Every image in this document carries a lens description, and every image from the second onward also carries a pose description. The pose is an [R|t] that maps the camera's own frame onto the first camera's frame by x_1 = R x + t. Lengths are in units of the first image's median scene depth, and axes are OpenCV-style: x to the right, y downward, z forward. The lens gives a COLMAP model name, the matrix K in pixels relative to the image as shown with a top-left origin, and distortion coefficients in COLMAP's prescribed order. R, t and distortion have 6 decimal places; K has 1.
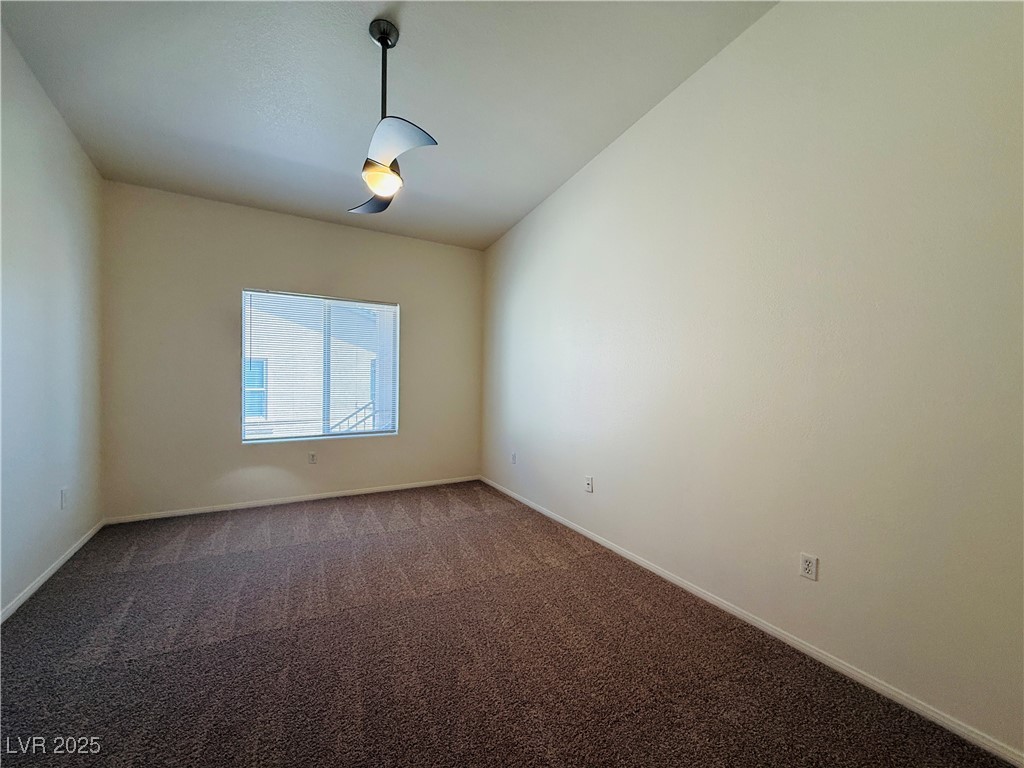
lens RADIAL K [[409.2, 0, 507.0], [0, 409.2, 383.6], [0, 0, 1]] dist [0.001018, -0.000063]
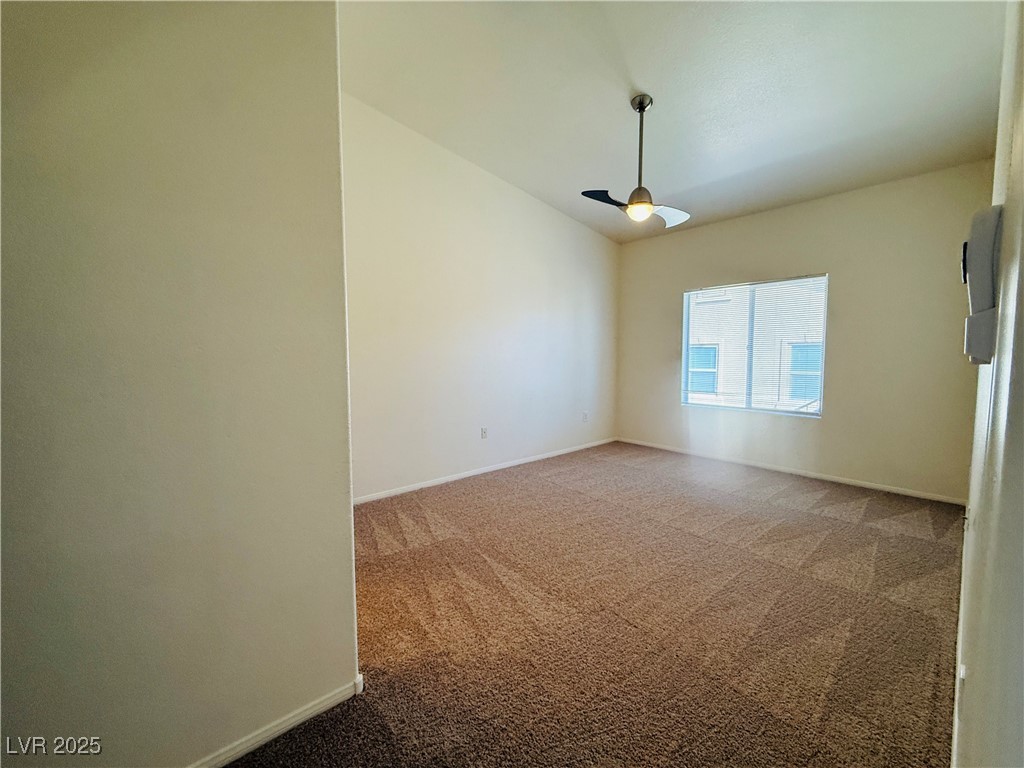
lens RADIAL K [[409.2, 0, 505.8], [0, 409.2, 383.0], [0, 0, 1]] dist [0.001018, -0.000063]
pose [[0.200192, 0.053025, -0.978321, 0.527726], [-0.015948, 0.998578, 0.050860, 0.011278], [0.979627, 0.005421, 0.200753, 0.140676]]
